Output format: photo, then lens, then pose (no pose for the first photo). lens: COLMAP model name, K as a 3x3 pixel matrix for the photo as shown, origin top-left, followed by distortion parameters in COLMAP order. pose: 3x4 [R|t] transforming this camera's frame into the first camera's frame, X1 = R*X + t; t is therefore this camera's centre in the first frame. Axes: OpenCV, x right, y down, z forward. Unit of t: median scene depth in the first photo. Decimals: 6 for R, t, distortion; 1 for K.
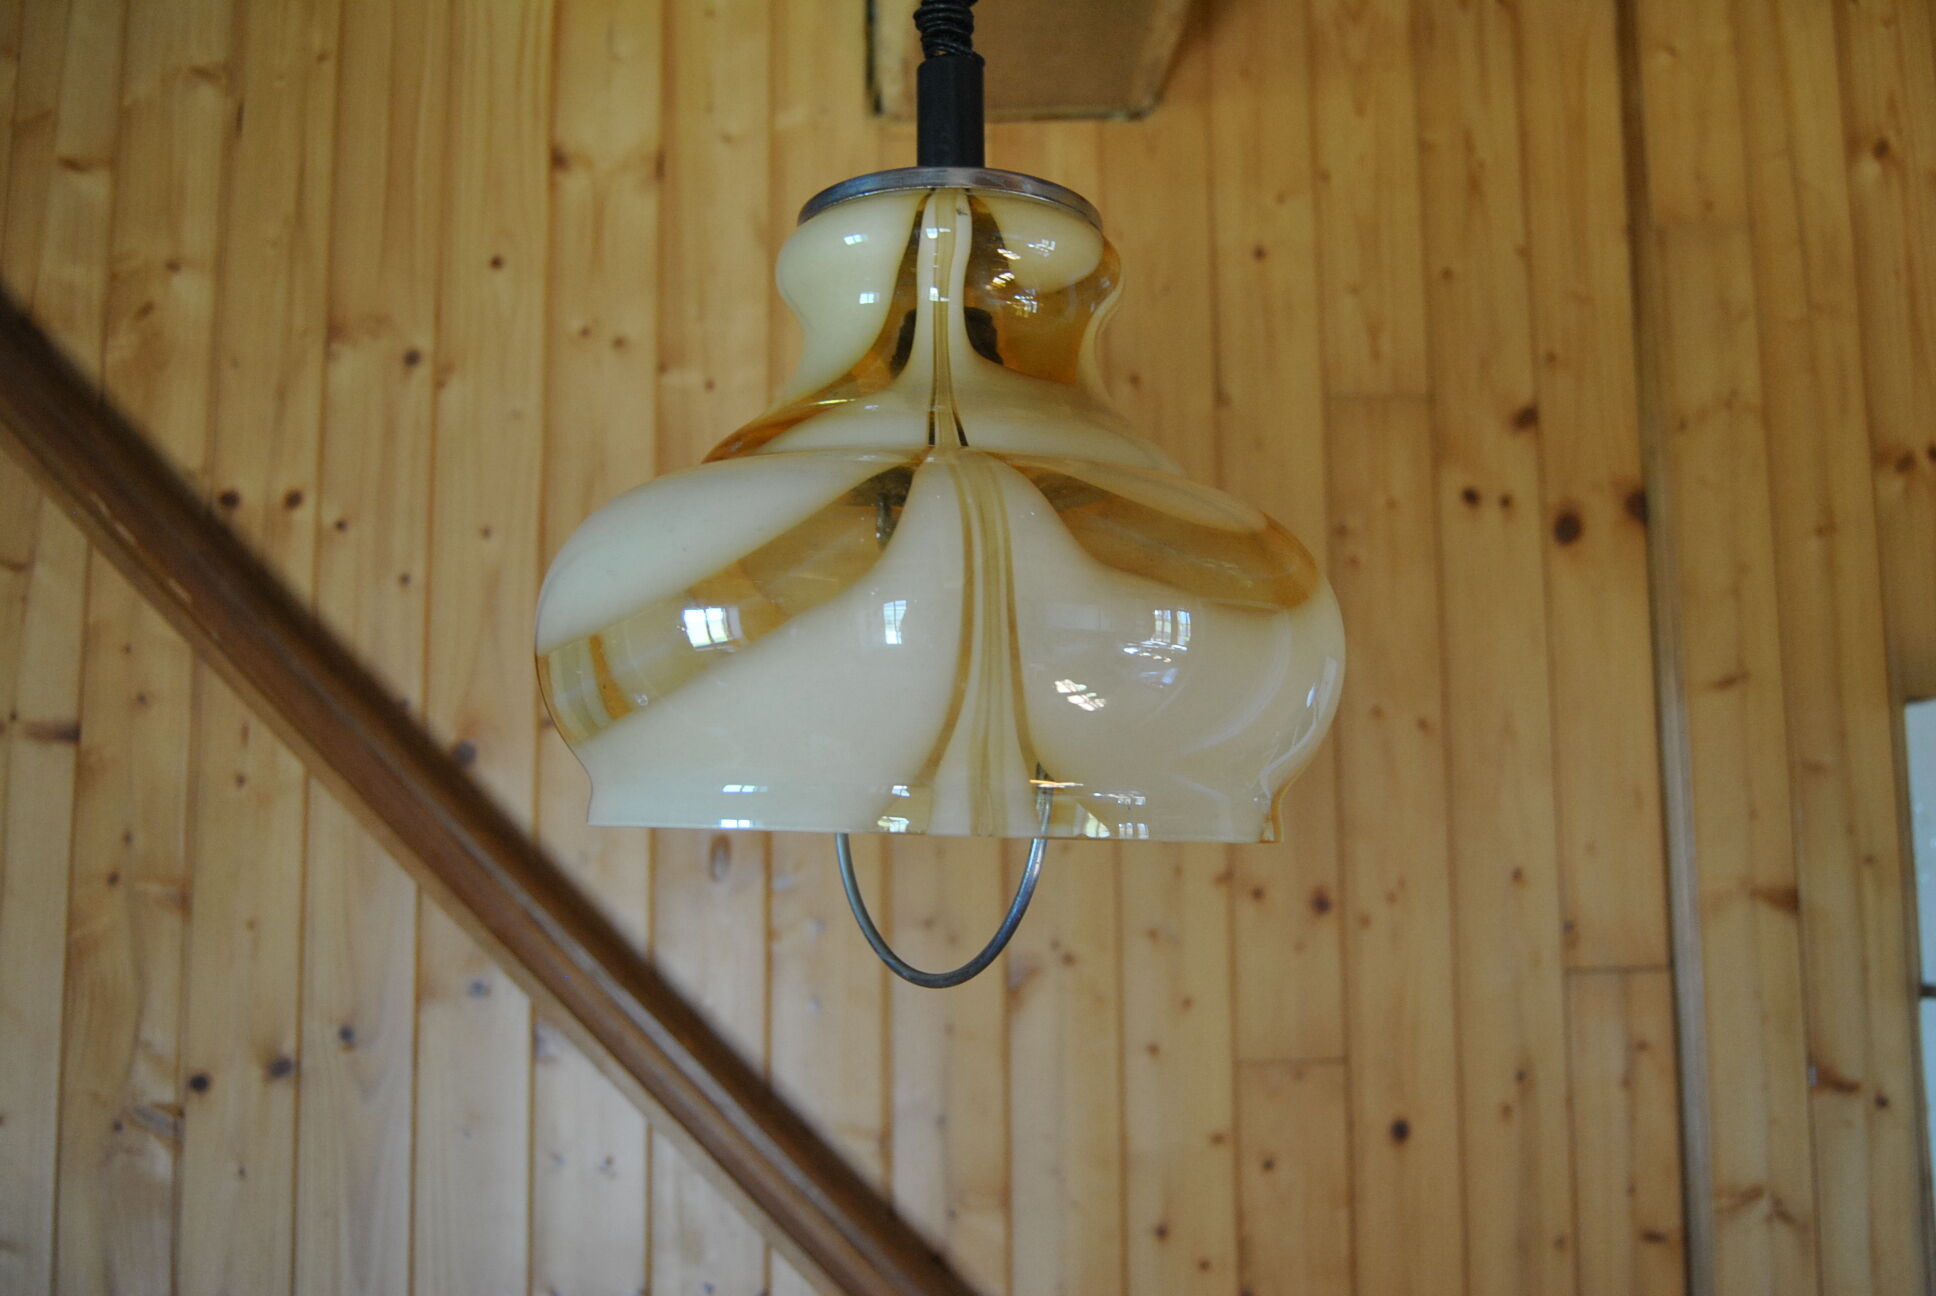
lens RADIAL K [[1833.7, 0, 969.4], [0, 1833.7, 645.3], [0, 0, 1]] dist [-0.057501, 0.006163]
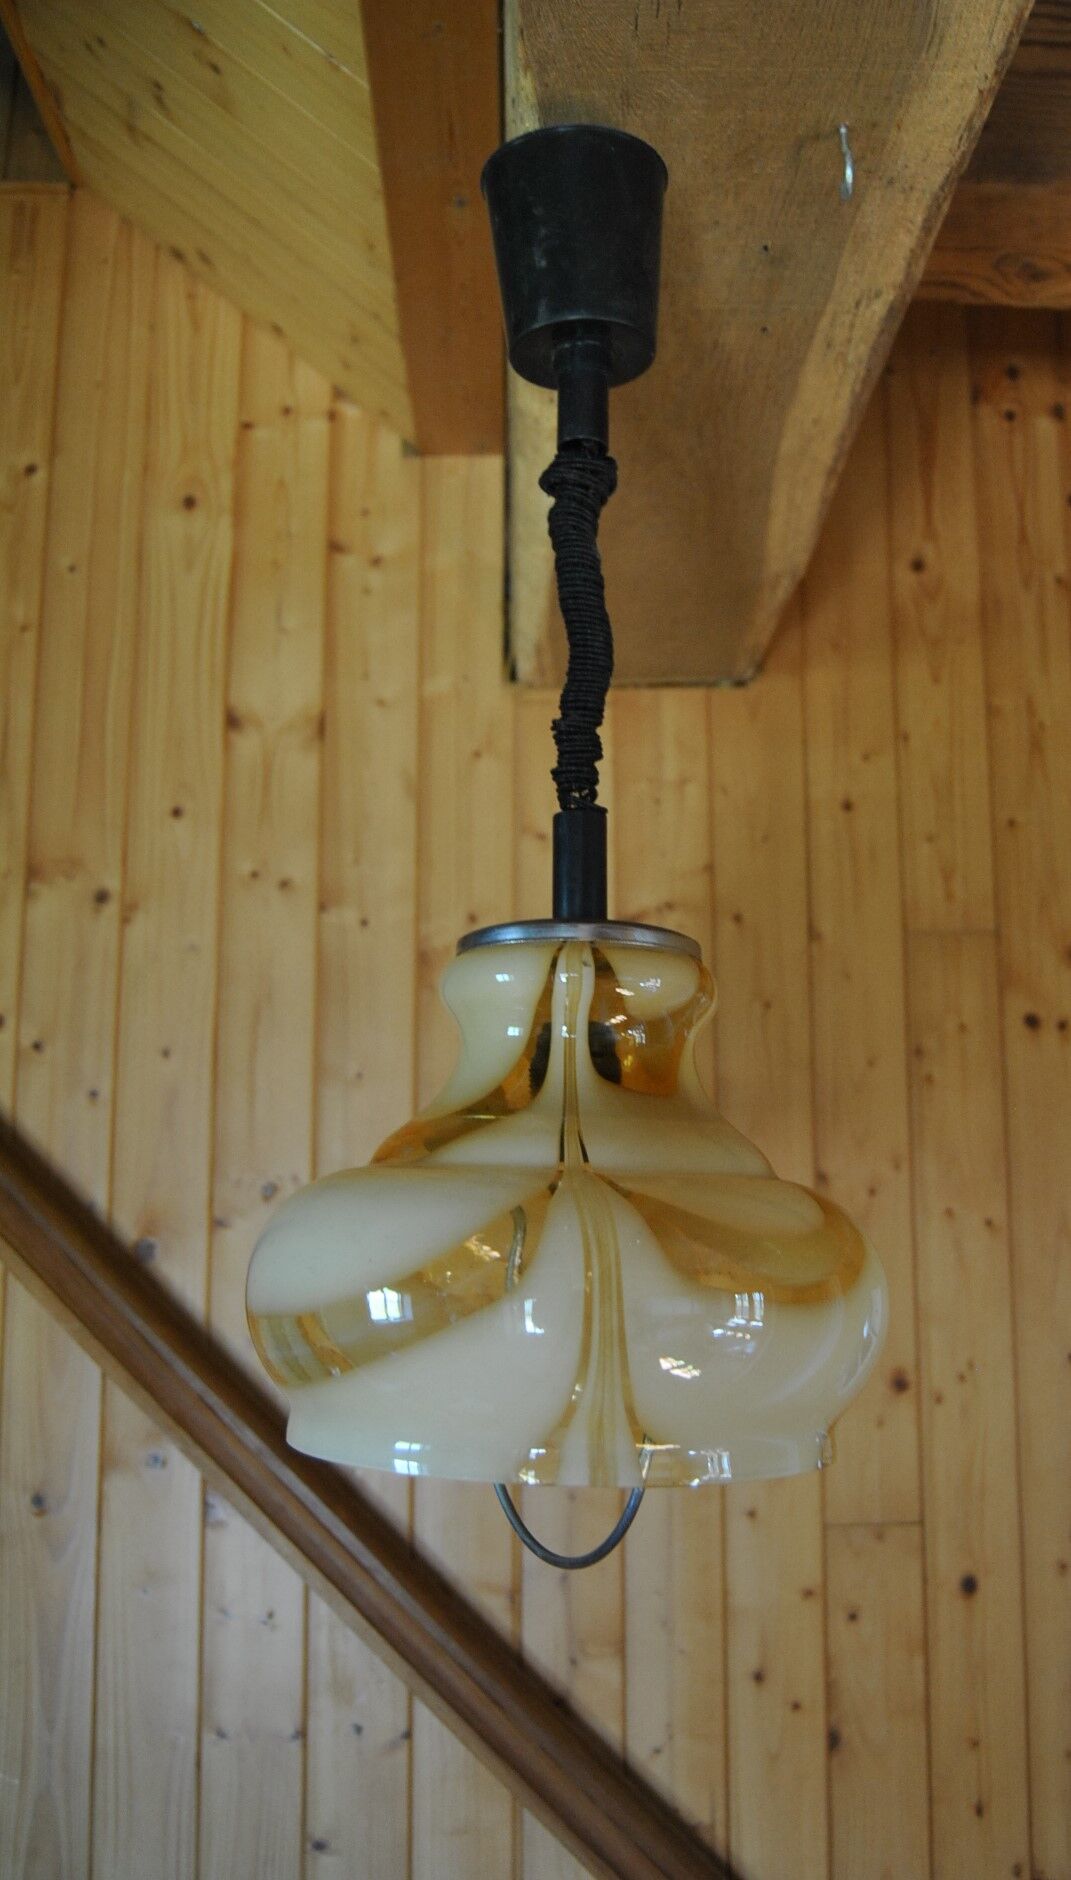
lens RADIAL K [[1791.1, 0, 620.6], [0, 1791.1, 900.3], [0, 0, 1]] dist [-0.062760, 0.006301]
pose [[0.999859, 0.005222, 0.015963, -0.000481], [-0.004561, 0.999141, -0.041194, -0.113712], [-0.016164, 0.041115, 0.999024, -0.116523]]
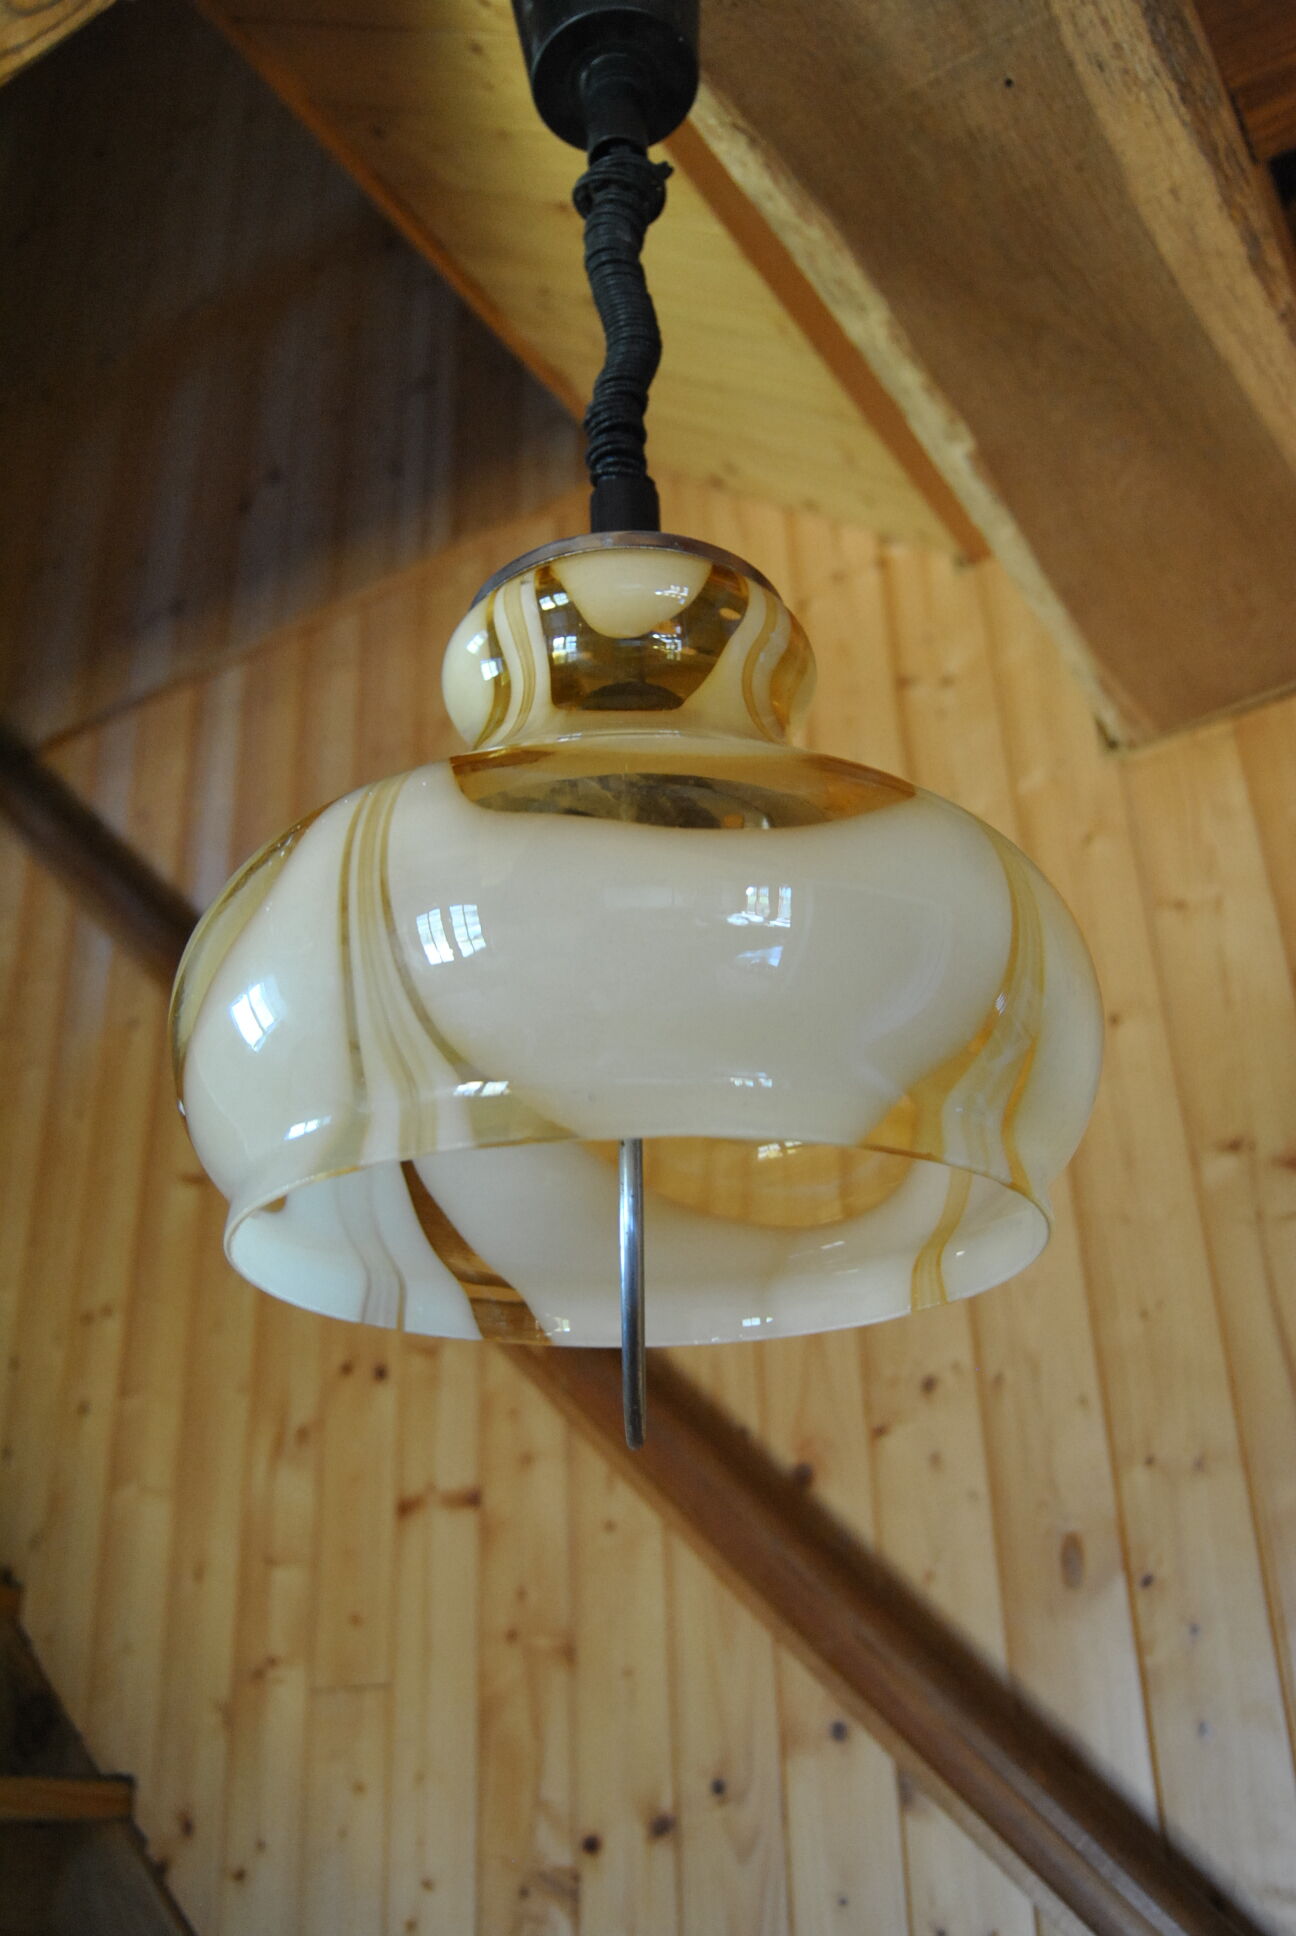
lens RADIAL K [[1833.7, 0, 647.4], [0, 1833.7, 996.3], [0, 0, 1]] dist [-0.057501, 0.006163]
pose [[0.799697, -0.272450, -0.535028, 0.243261], [0.082657, 0.932588, -0.351352, 0.156401], [0.594686, 0.236751, 0.768308, 0.150792]]
